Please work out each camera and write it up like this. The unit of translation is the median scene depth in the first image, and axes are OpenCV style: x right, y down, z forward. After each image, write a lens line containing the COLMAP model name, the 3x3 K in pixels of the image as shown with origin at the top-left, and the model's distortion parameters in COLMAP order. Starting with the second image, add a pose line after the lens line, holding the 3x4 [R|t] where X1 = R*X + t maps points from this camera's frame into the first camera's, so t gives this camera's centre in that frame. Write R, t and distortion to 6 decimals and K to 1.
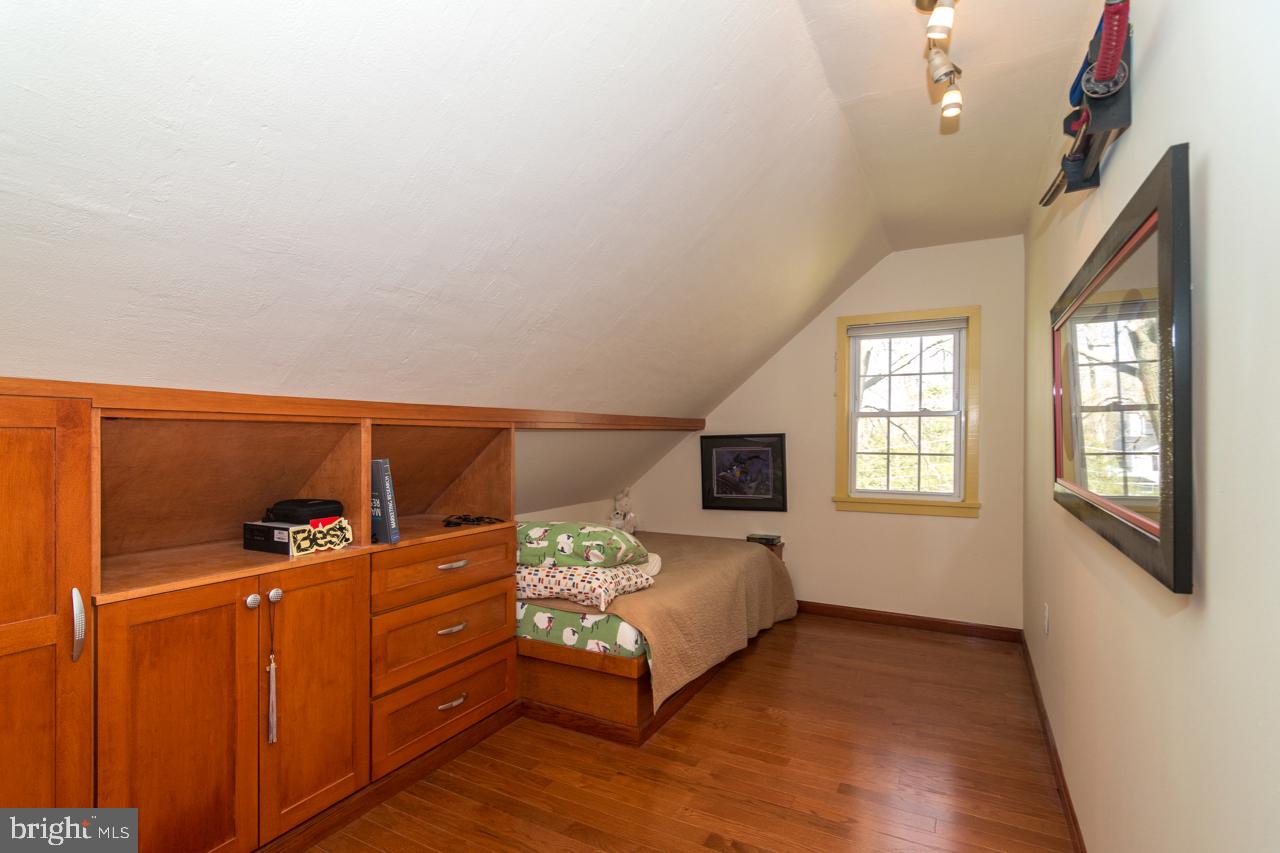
lens RADIAL K [[615.3, 0, 640.2], [0, 615.3, 435.8], [0, 0, 1]] dist [0.000079, 0.000110]
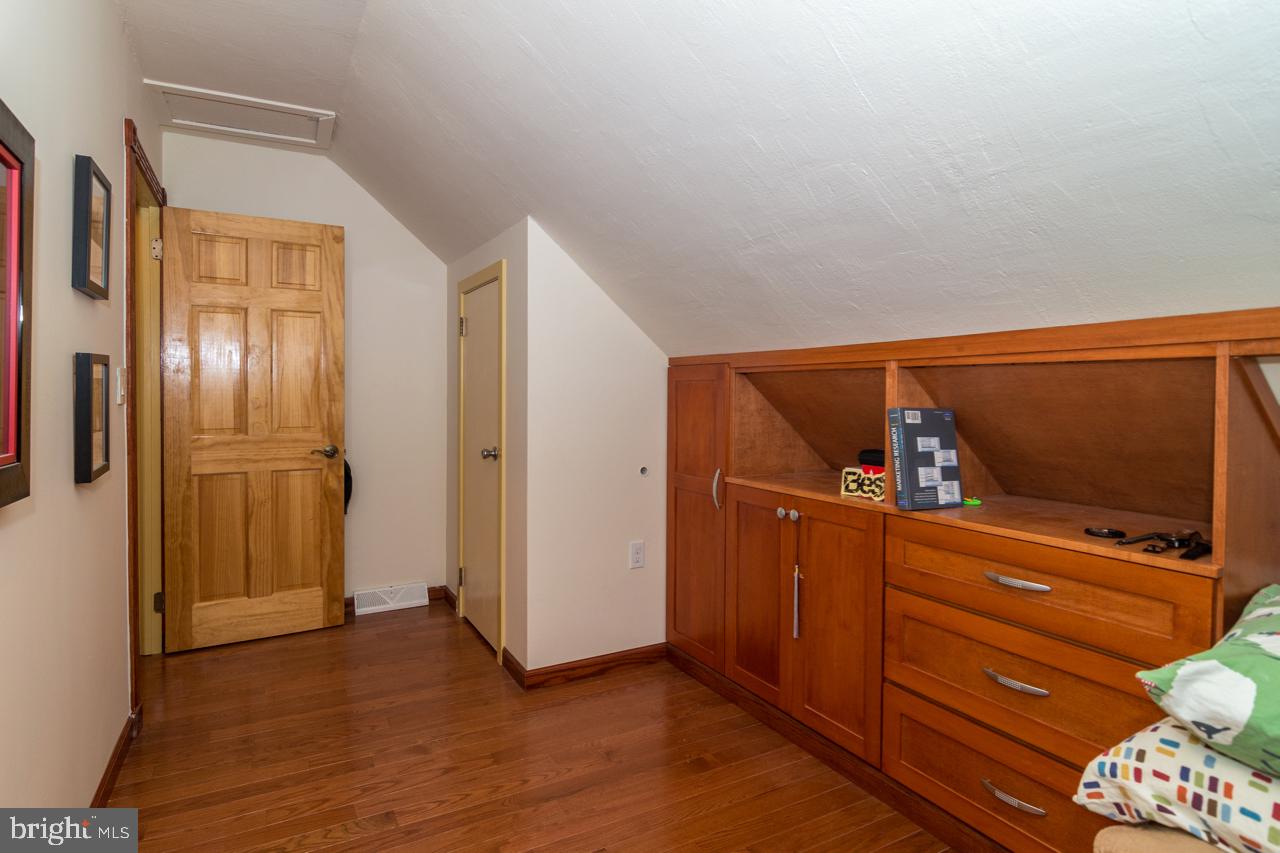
lens RADIAL K [[670.9, 0, 627.5], [0, 670.9, 392.4], [0, 0, 1]] dist [0.001454, 0.000448]
pose [[-0.543800, -0.000536, -0.839215, 0.595904], [0.002554, 0.999994, -0.002293, 0.019017], [0.839211, -0.003390, -0.543796, 1.262332]]
